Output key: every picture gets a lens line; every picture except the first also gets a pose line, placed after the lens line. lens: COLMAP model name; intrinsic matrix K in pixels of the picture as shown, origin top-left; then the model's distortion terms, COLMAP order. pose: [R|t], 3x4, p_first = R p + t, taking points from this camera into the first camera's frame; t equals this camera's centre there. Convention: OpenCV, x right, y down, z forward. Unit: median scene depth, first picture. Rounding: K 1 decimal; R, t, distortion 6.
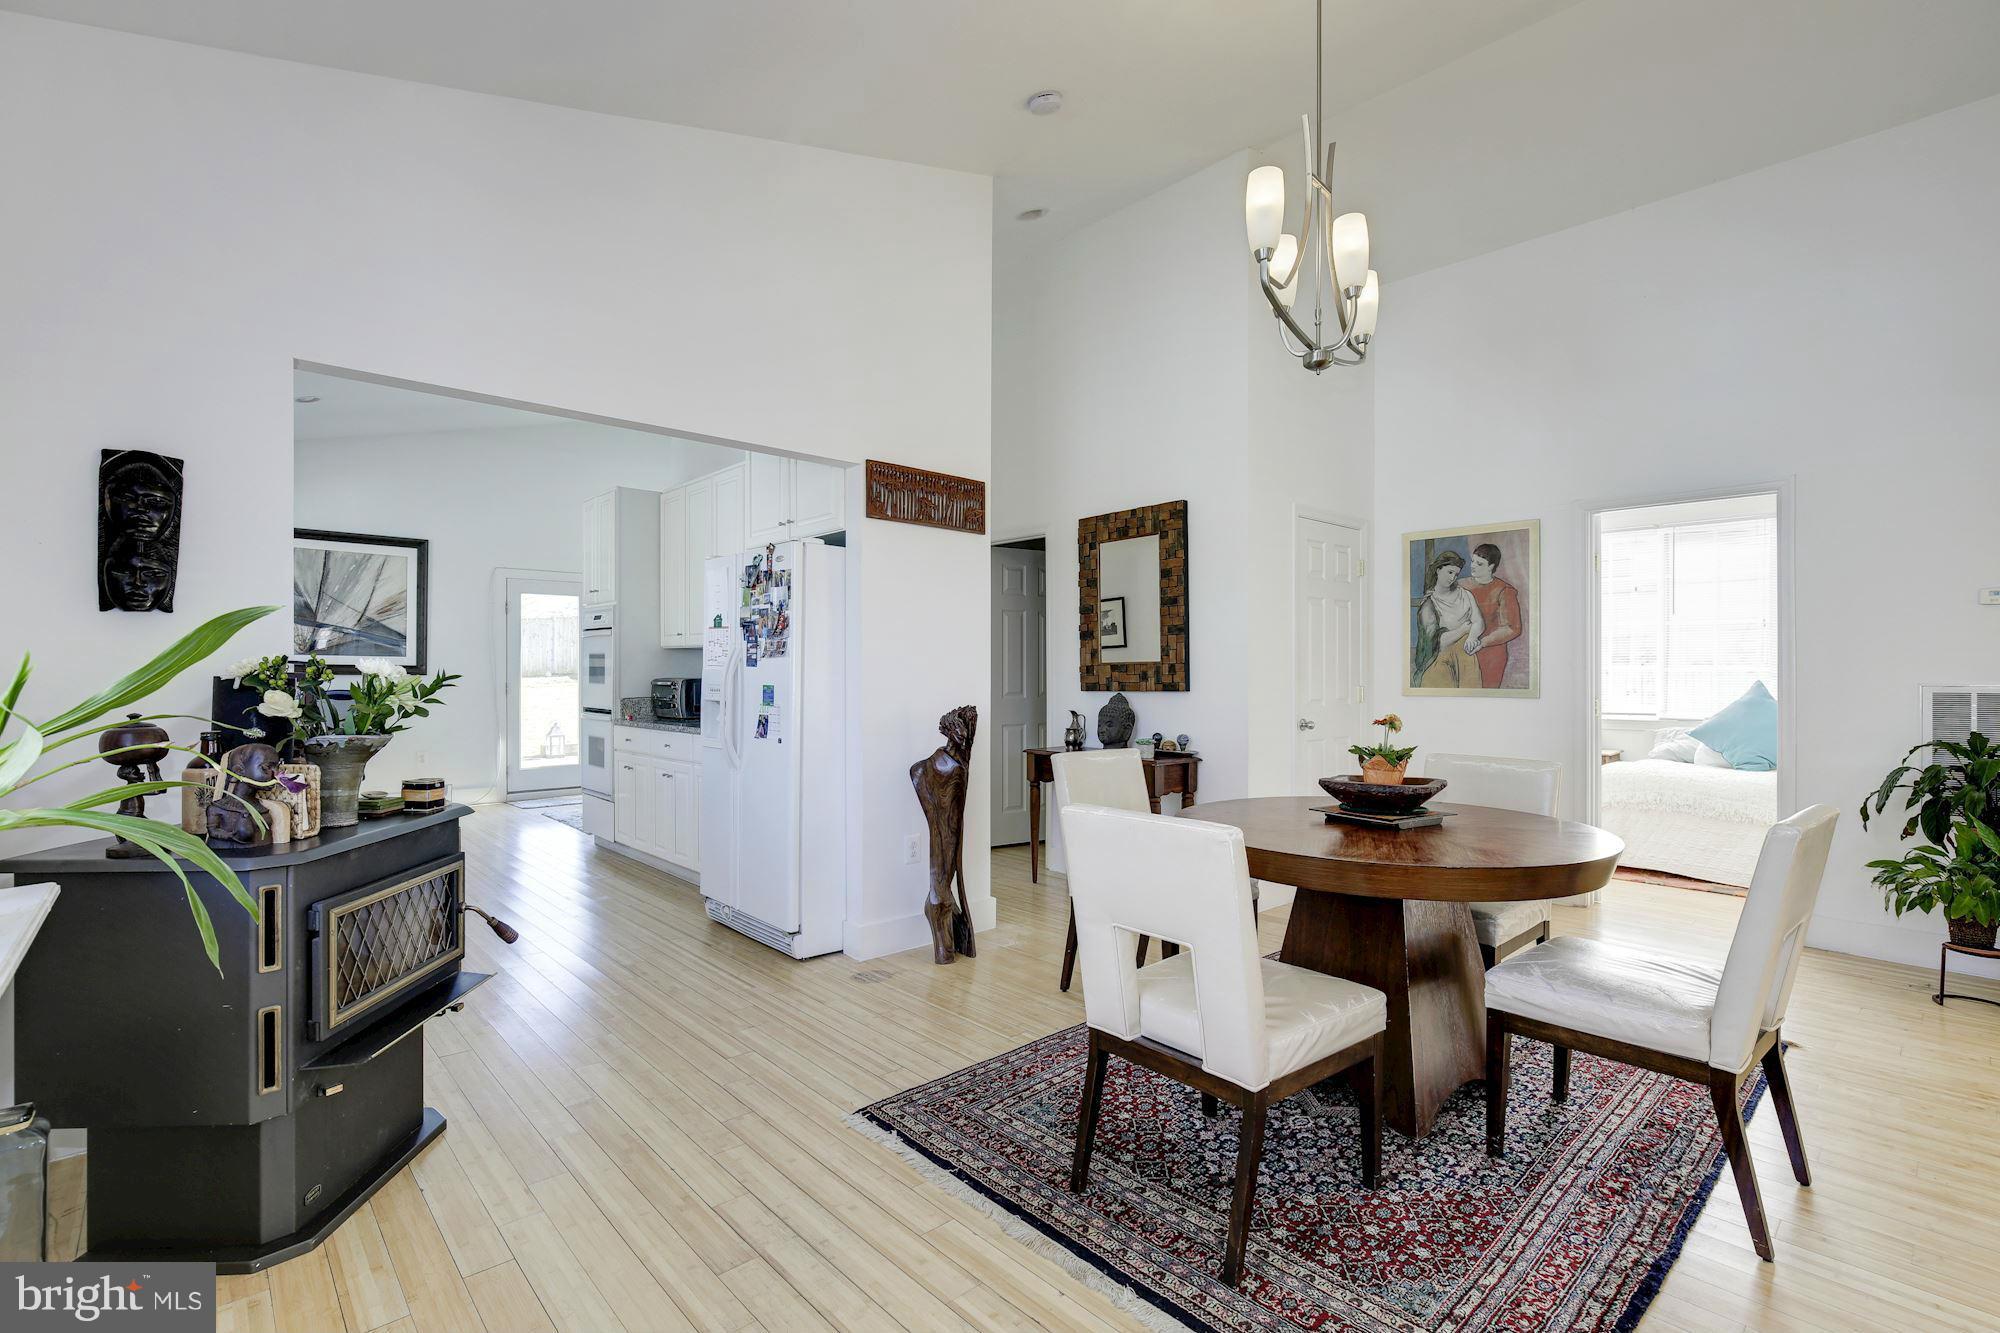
lens RADIAL K [[912.9, 0, 1026.3], [0, 912.9, 664.2], [0, 0, 1]] dist [-0.004107, 0.000399]
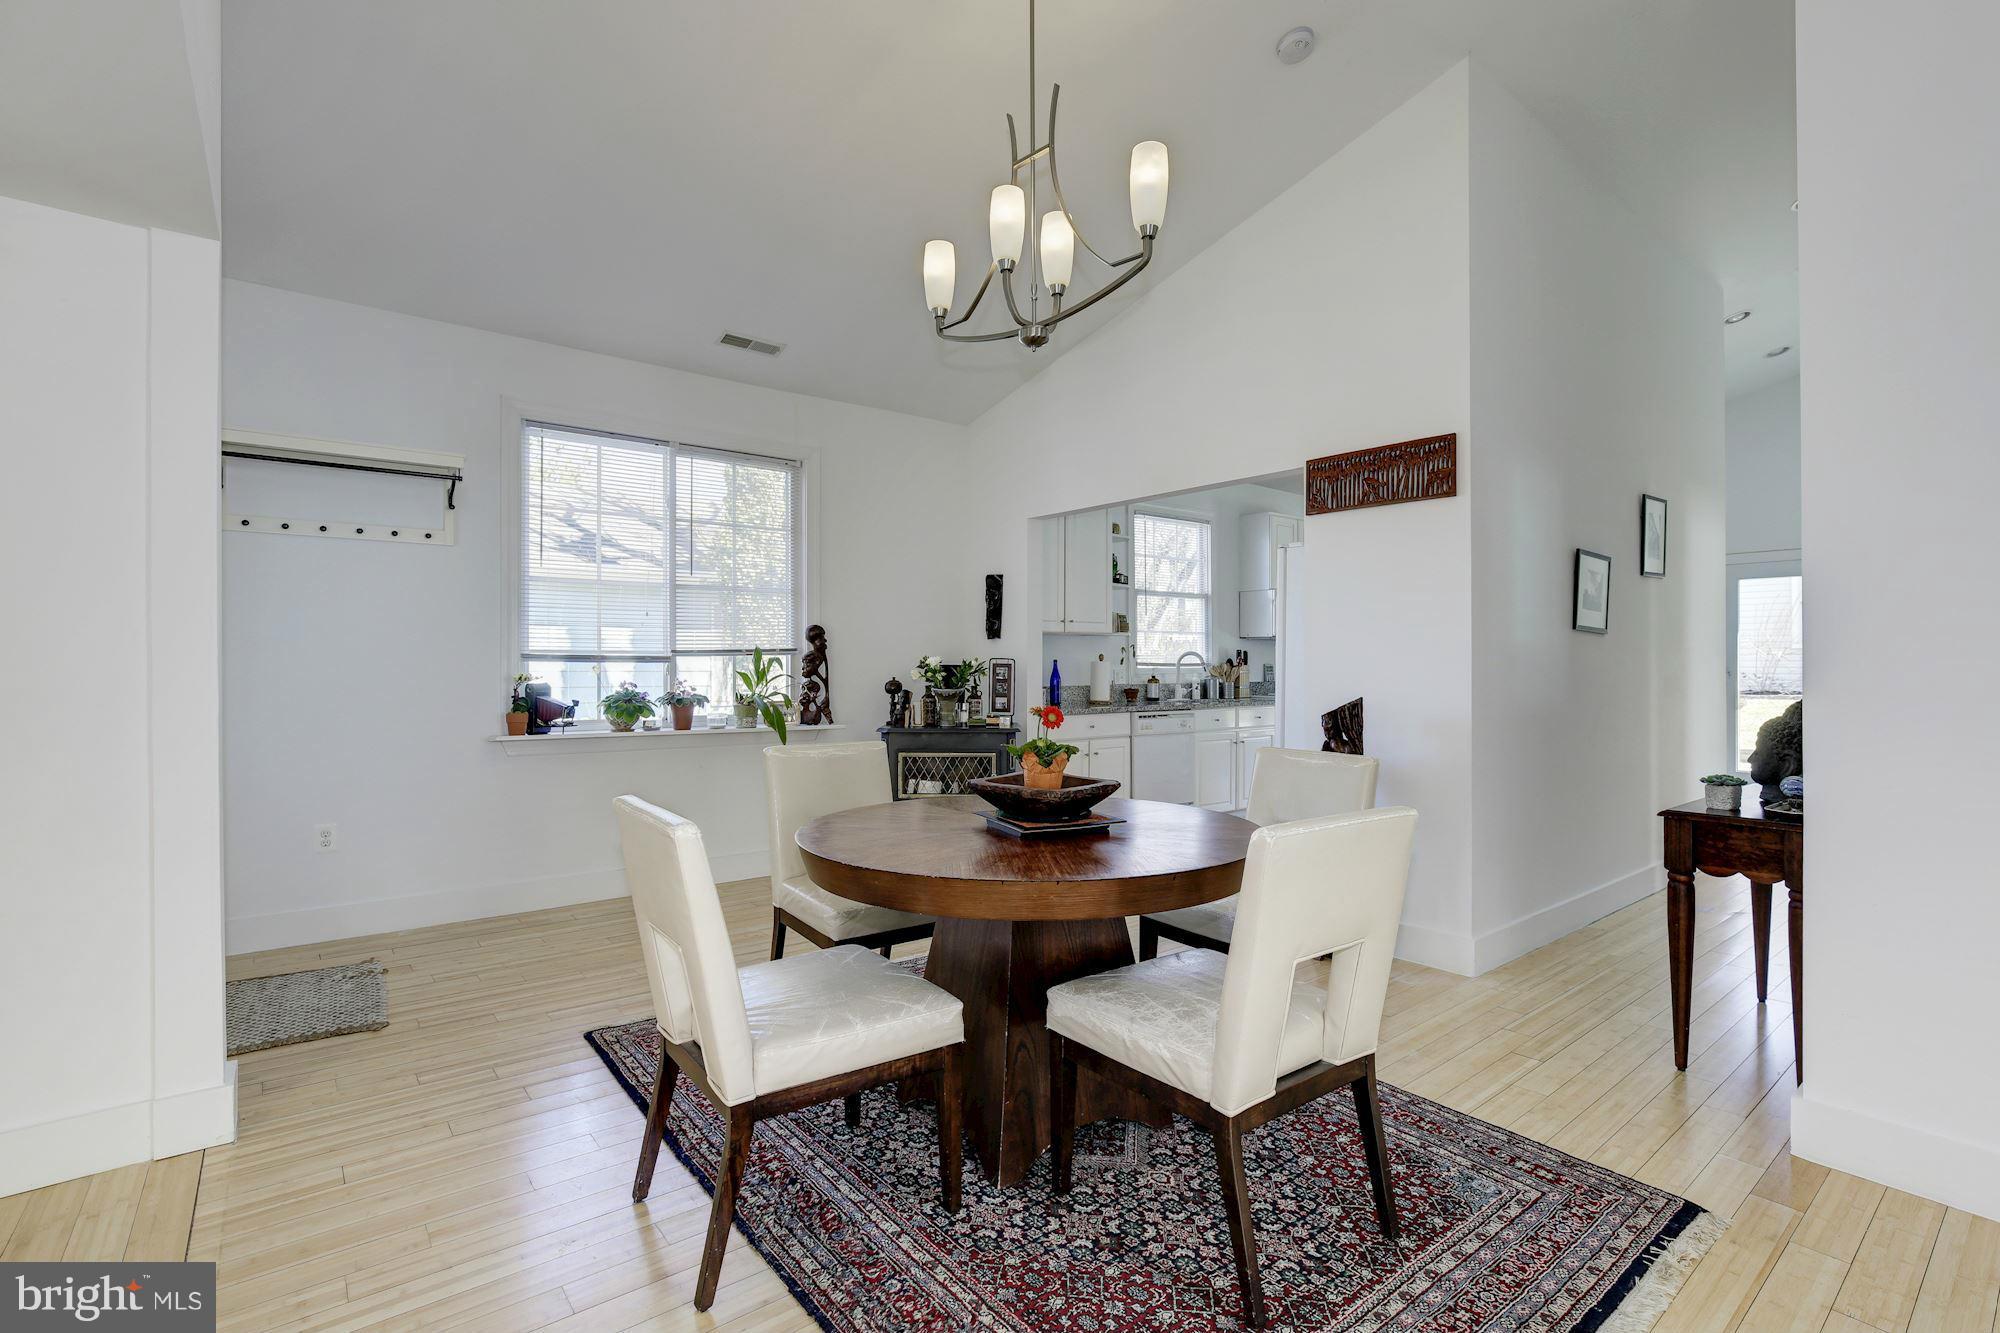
lens RADIAL K [[912.9, 0, 1026.3], [0, 912.9, 664.2], [0, 0, 1]] dist [-0.004107, 0.000399]
pose [[-0.068061, -0.001742, -0.997680, 0.811016], [0.006514, 0.999976, -0.002190, 0.010840], [0.997660, -0.006648, -0.068048, 0.670453]]
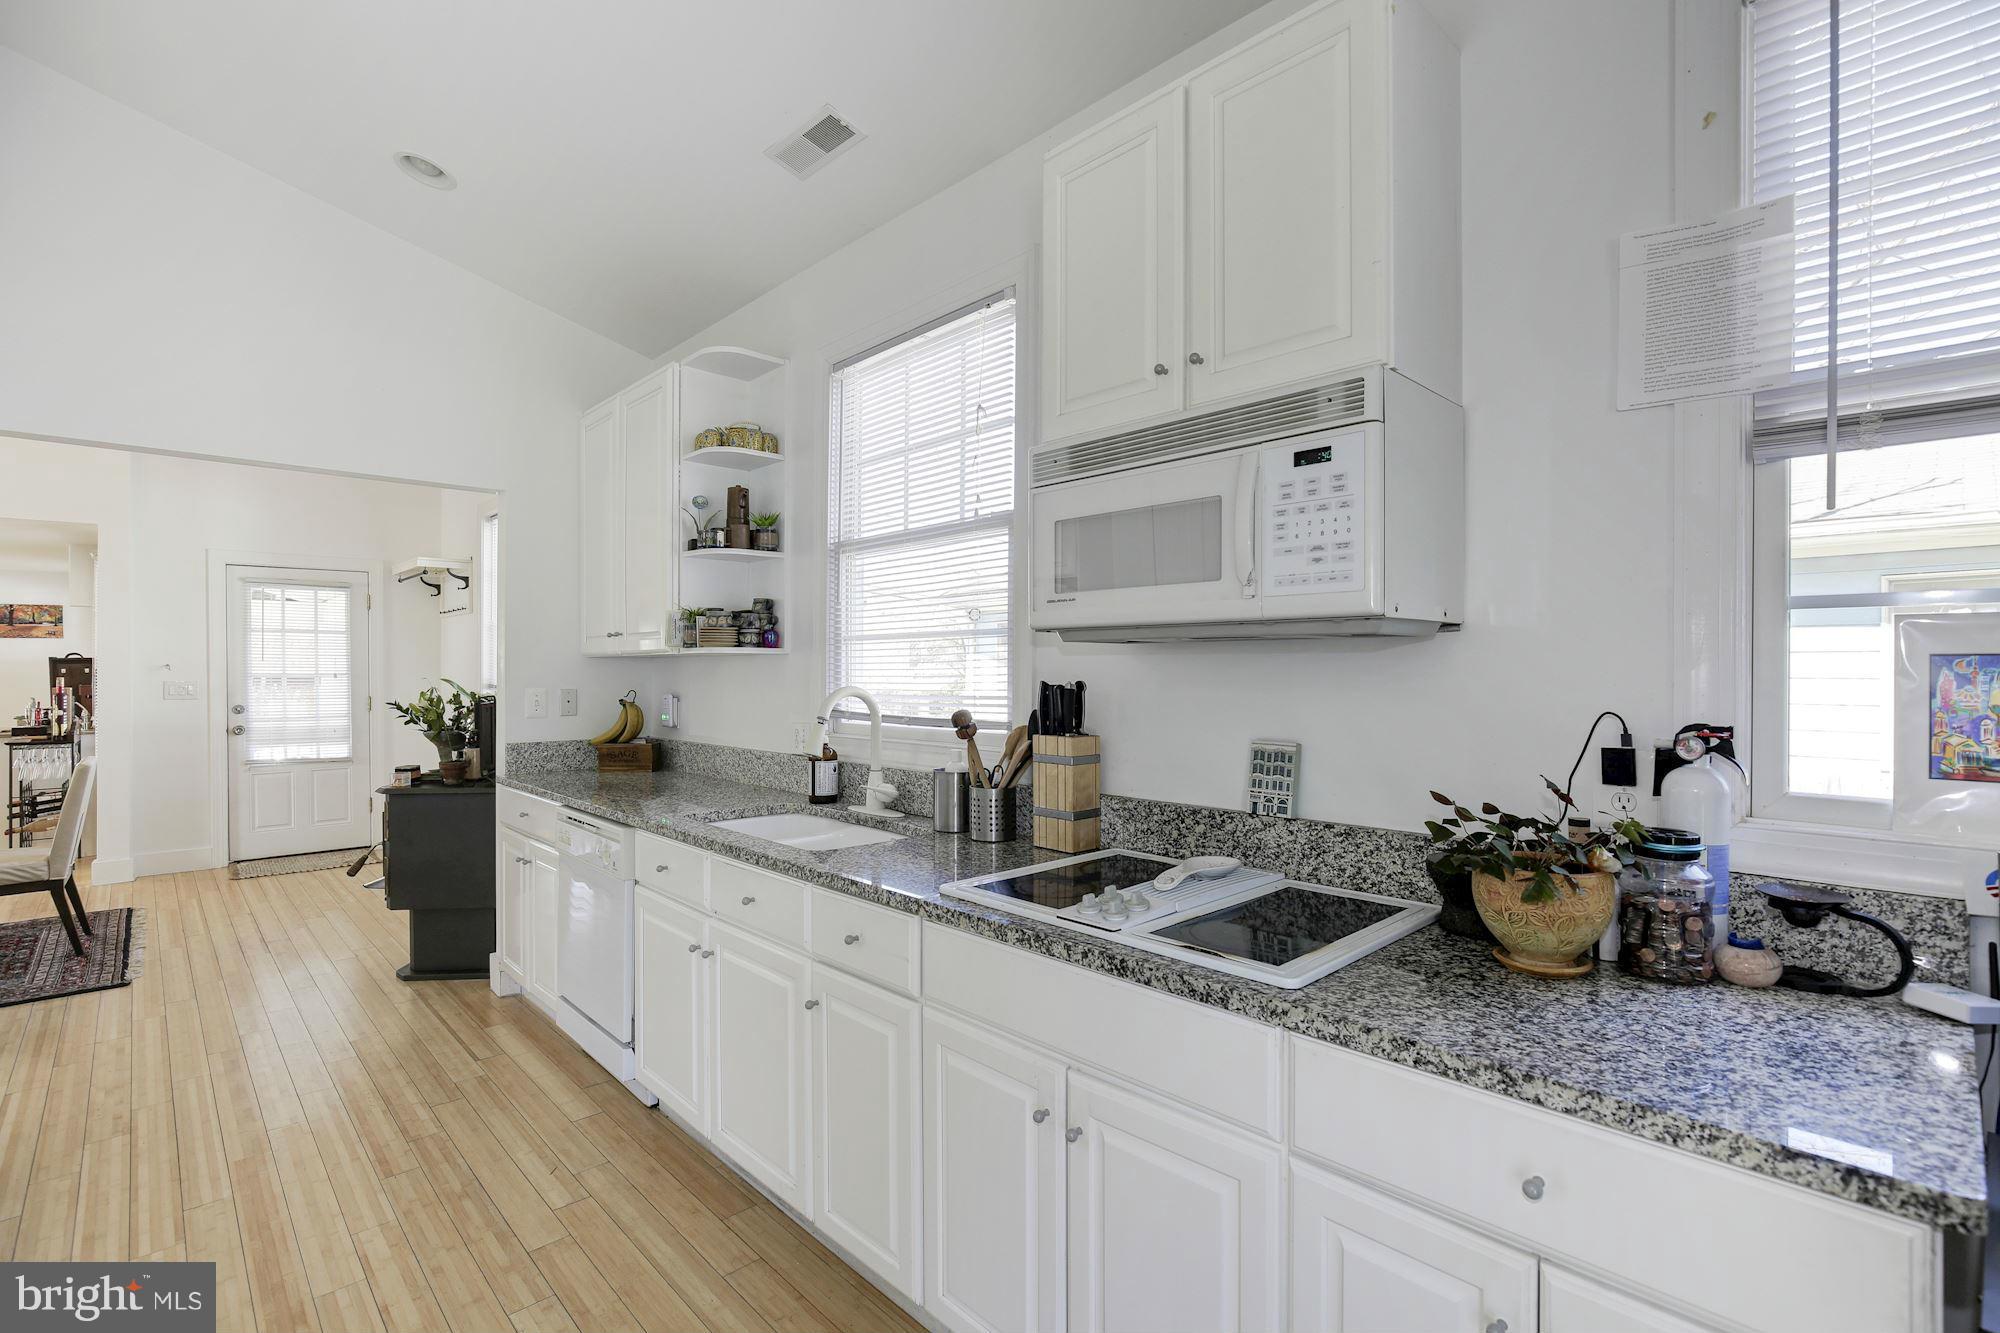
lens RADIAL K [[912.5, 0, 1029.5], [0, 912.5, 676.4], [0, 0, 1]] dist [-0.010322, 0.000339]
pose [[-0.999685, -0.006681, -0.024199, -0.966564], [-0.006638, 0.999976, -0.001857, -0.020904], [0.024210, -0.001695, -0.999705, 1.482784]]
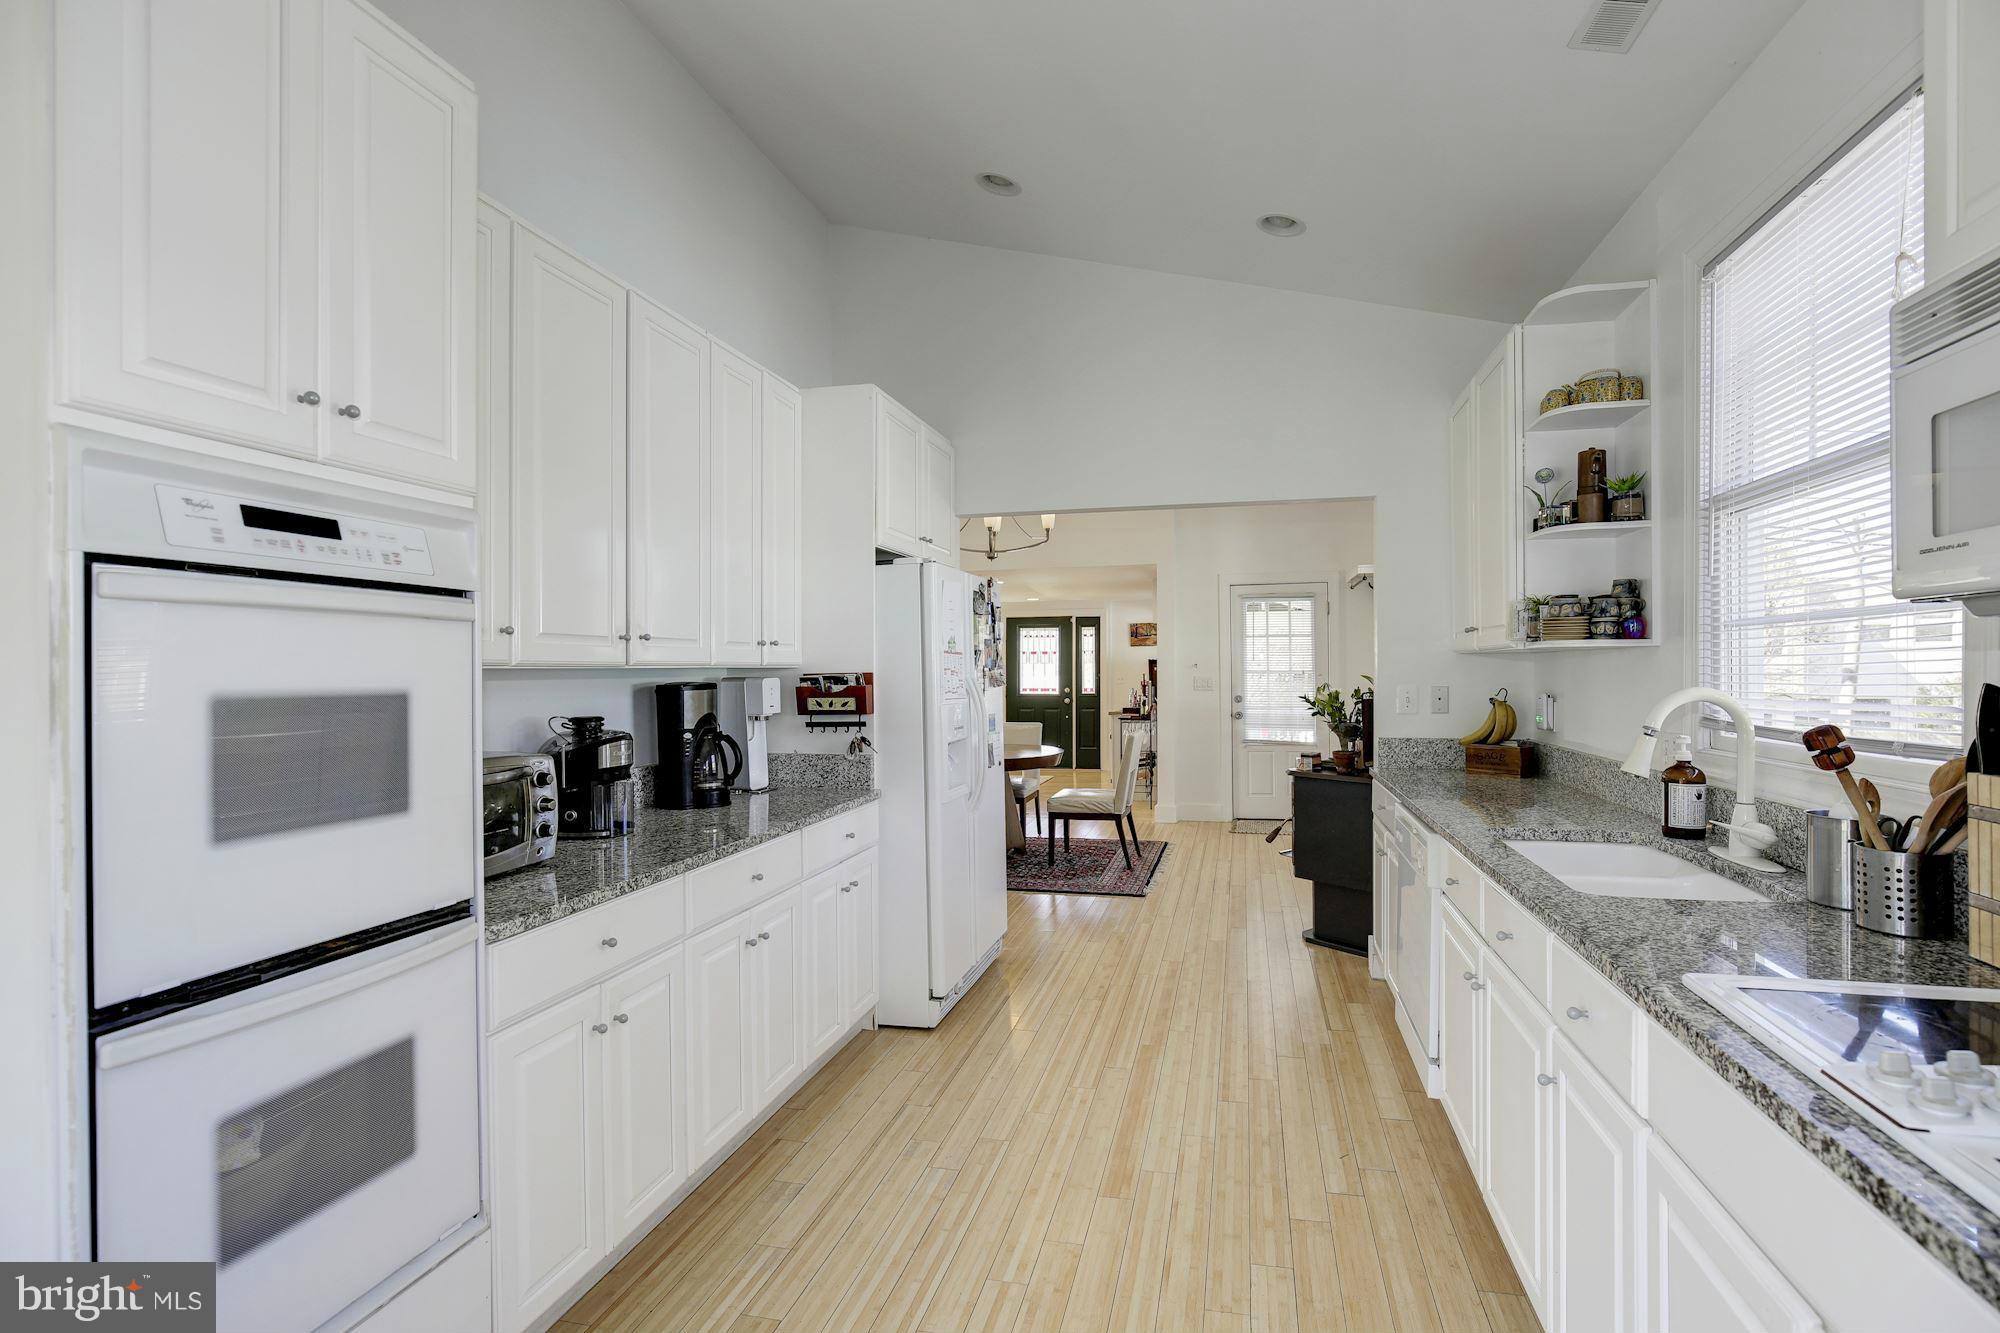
lens RADIAL K [[932.1, 0, 1043.0], [0, 932.1, 673.1], [0, 0, 1]] dist [-0.017657, 0.007815]
pose [[-0.568894, -0.007709, 0.822375, -1.061166], [-0.005785, 0.999969, 0.005372, -0.022600], [-0.822391, -0.001701, -0.568921, 1.405192]]
